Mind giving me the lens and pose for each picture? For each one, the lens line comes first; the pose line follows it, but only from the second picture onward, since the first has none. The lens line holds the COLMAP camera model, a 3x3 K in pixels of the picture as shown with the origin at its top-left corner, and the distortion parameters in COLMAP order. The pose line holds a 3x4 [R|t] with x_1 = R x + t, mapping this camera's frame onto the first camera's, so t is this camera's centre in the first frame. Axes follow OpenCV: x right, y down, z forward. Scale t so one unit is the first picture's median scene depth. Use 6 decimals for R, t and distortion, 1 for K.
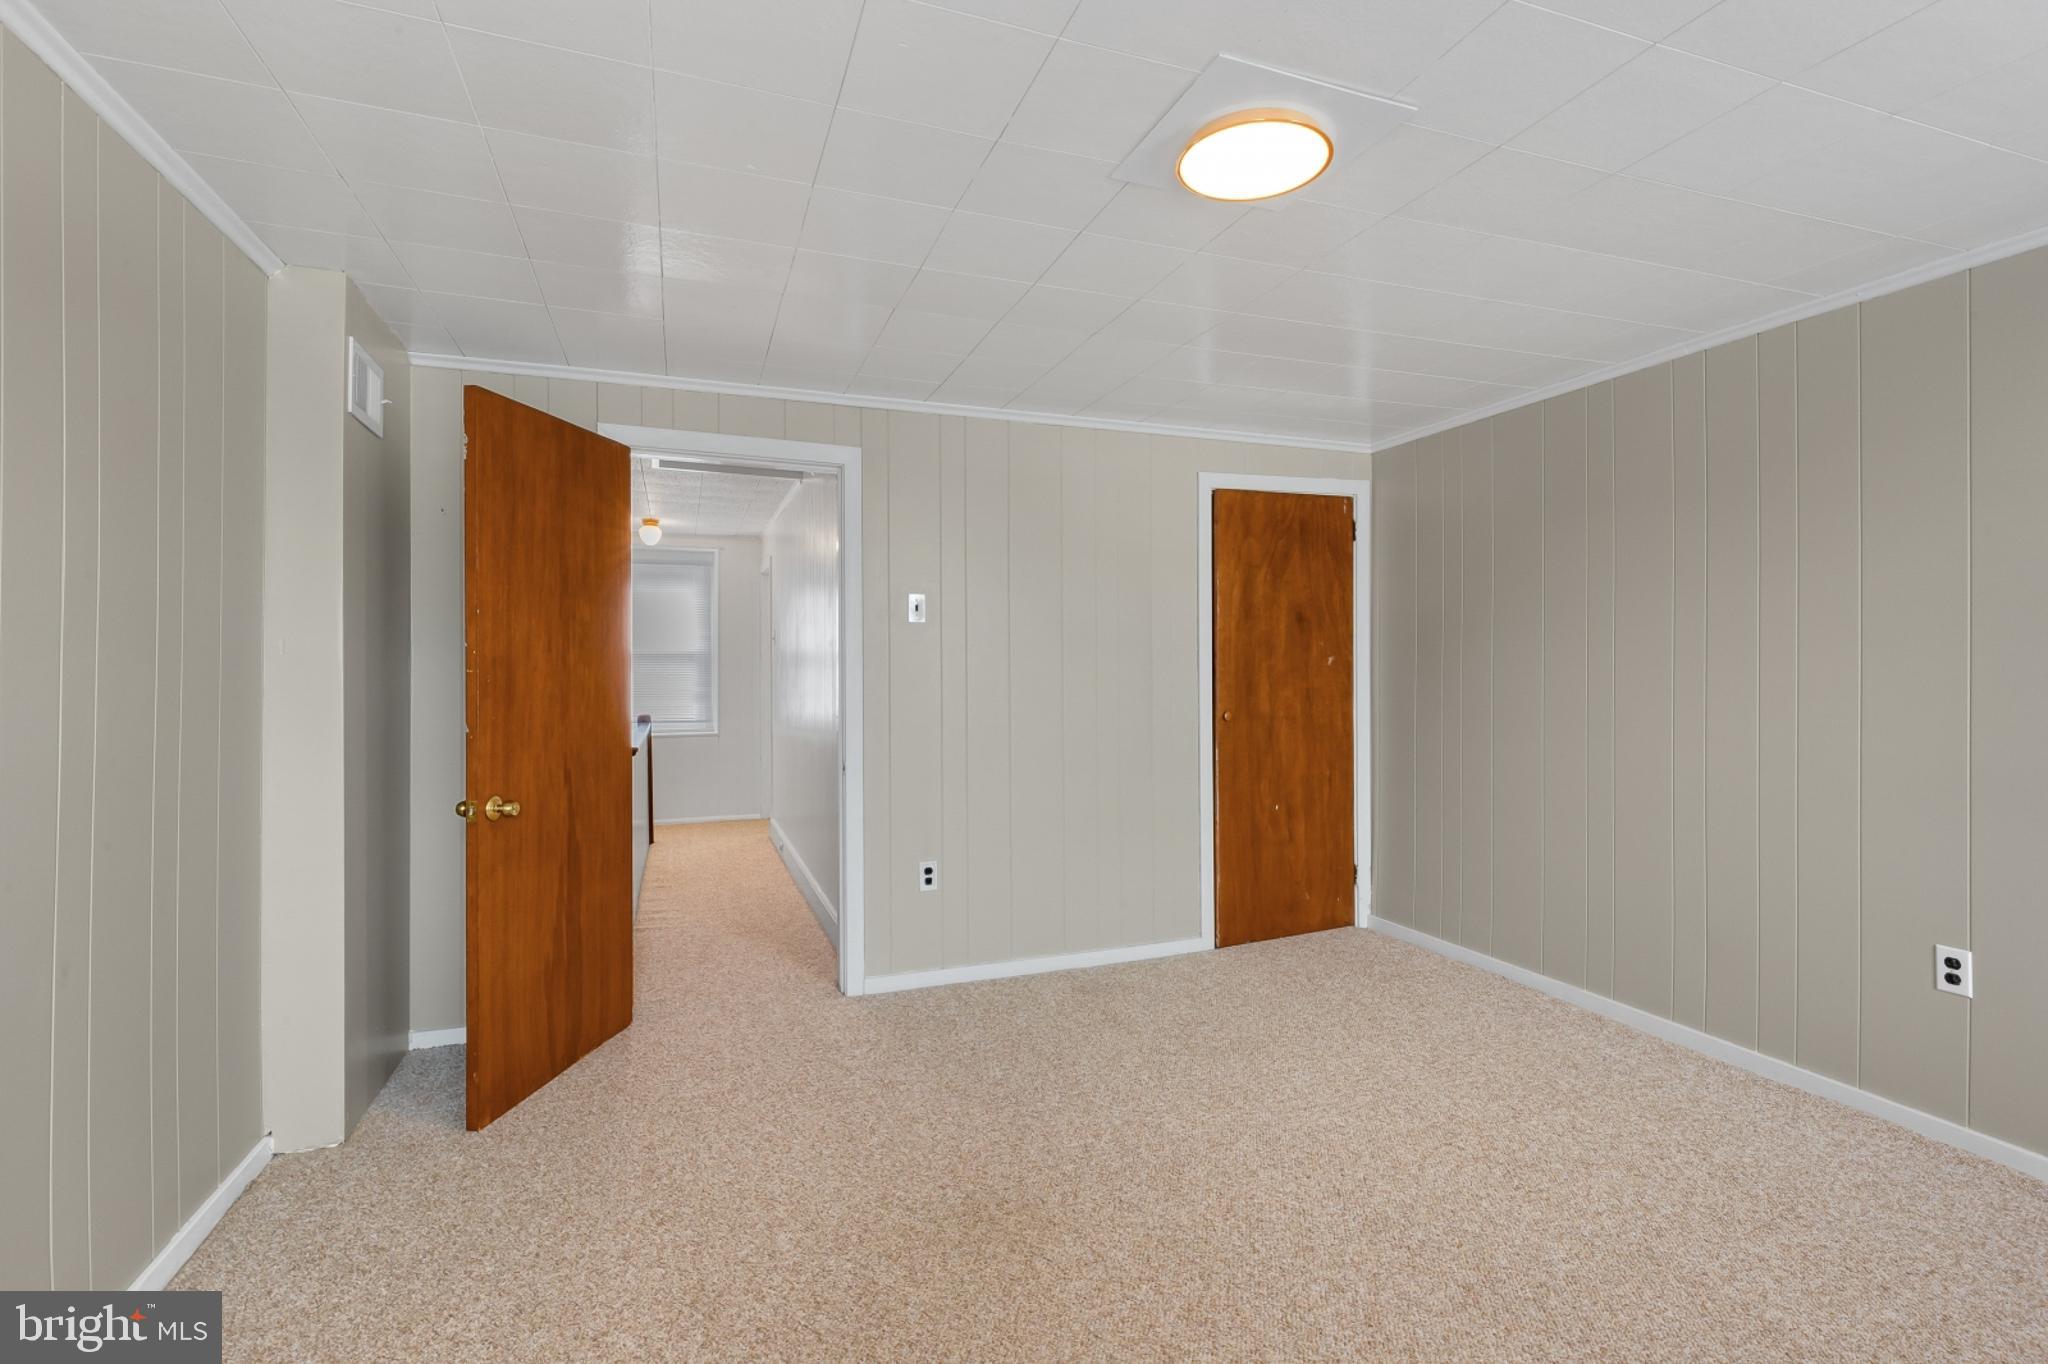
lens RADIAL K [[941.8, 0, 1061.9], [0, 941.8, 664.7], [0, 0, 1]] dist [0.007061, -0.003925]
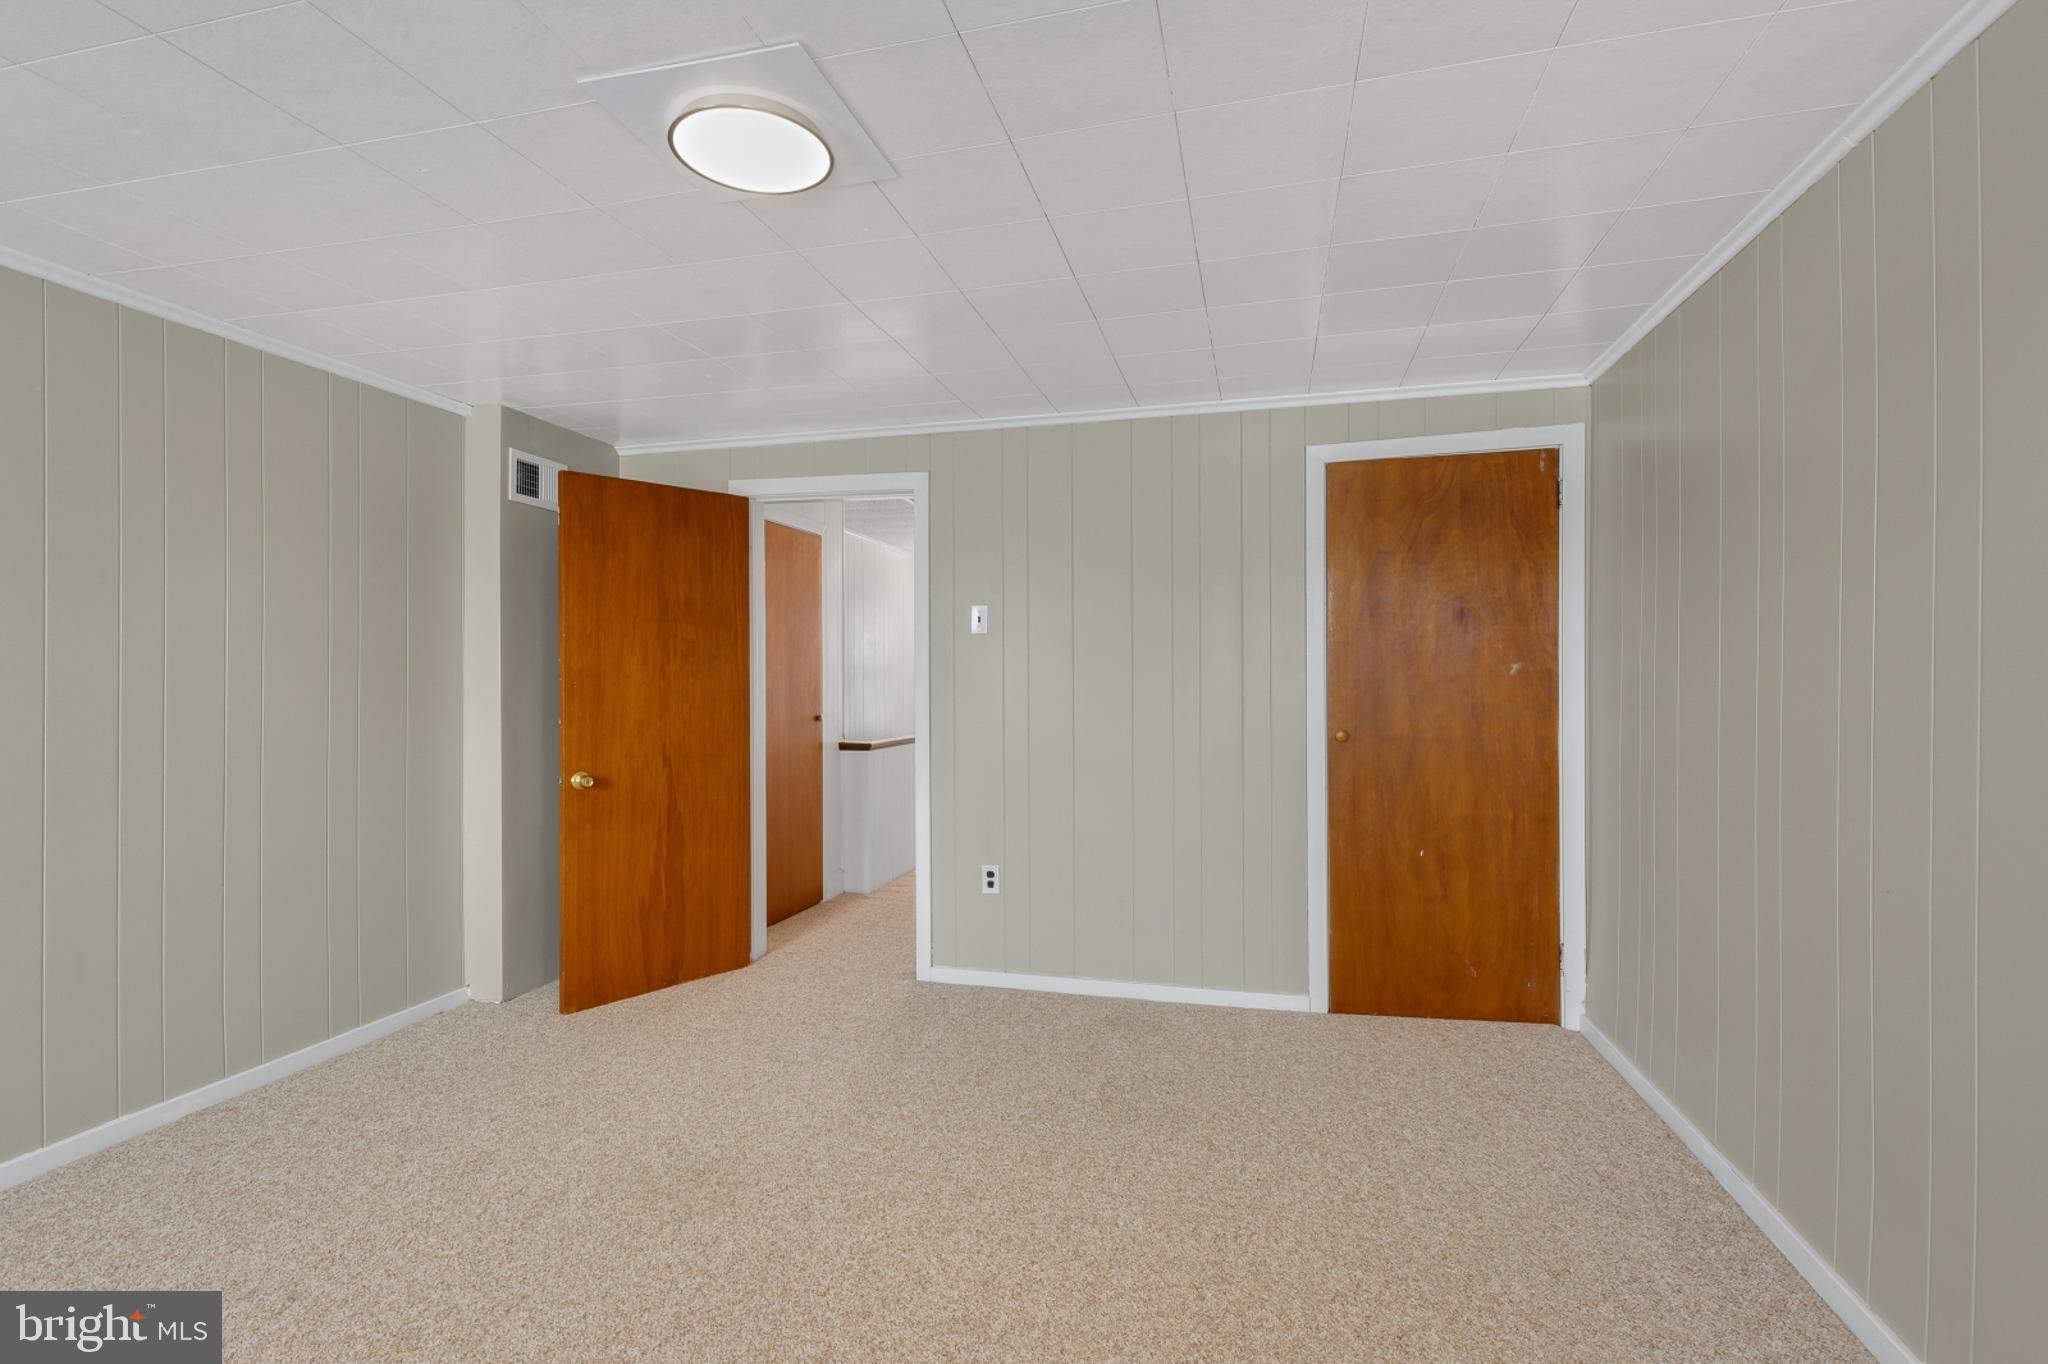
lens RADIAL K [[941.8, 0, 1030.2], [0, 941.8, 678.6], [0, 0, 1]] dist [0.007061, -0.003925]
pose [[0.816218, 0.002721, -0.577737, 0.478534], [0.000500, 0.999985, 0.005417, -0.000659], [0.577744, -0.004711, 0.816205, 0.182199]]
